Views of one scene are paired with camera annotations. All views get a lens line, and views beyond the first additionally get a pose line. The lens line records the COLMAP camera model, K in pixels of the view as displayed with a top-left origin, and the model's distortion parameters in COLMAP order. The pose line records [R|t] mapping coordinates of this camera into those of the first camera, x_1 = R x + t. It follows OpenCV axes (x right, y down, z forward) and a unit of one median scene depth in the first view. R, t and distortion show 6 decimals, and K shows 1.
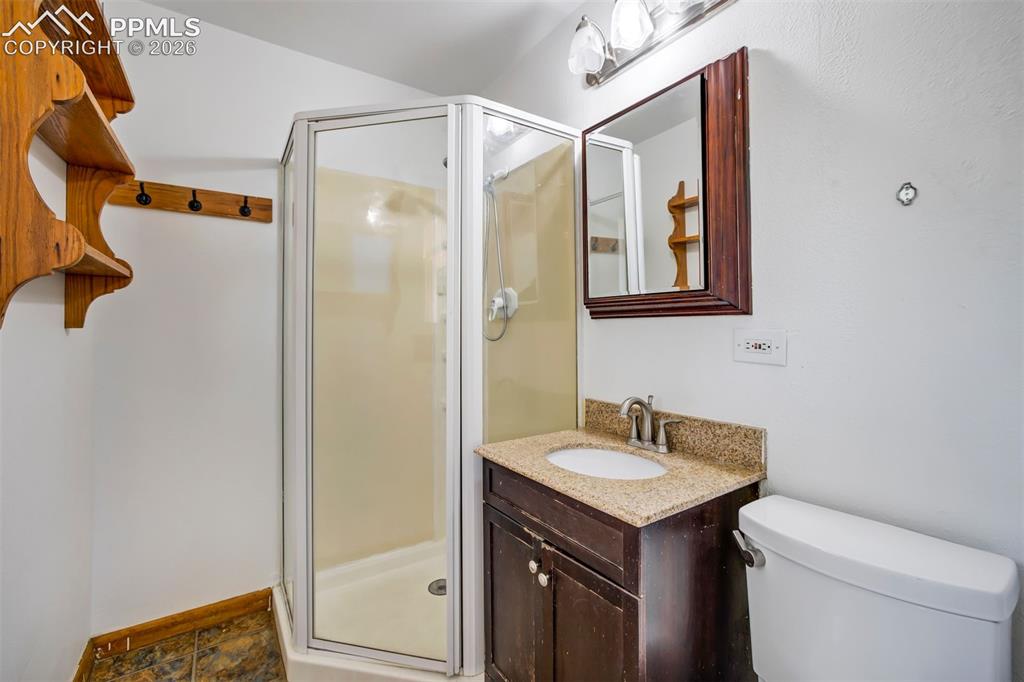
lens RADIAL K [[444.5, 0, 512.0], [0, 444.5, 341.0], [0, 0, 1]] dist [-0.033205, 0.017711]
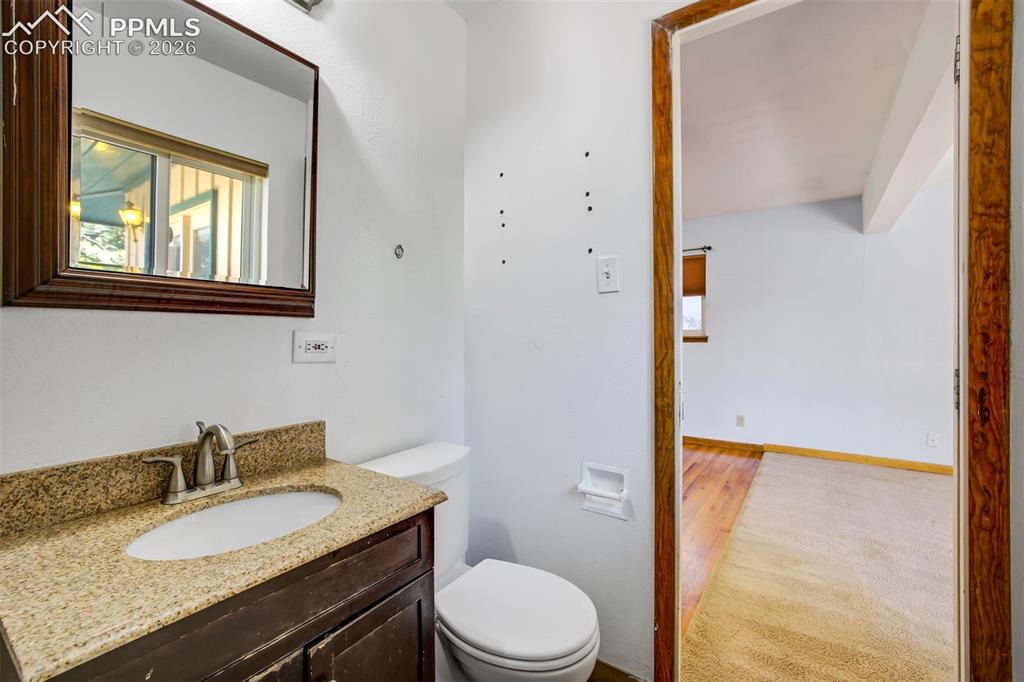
lens RADIAL K [[444.5, 0, 512.0], [0, 444.5, 341.0], [0, 0, 1]] dist [-0.033205, 0.017711]
pose [[-0.361218, -0.010461, 0.932423, -0.633233], [0.022442, 0.999550, 0.019908, -0.013302], [-0.932211, 0.028117, -0.360820, 0.916994]]
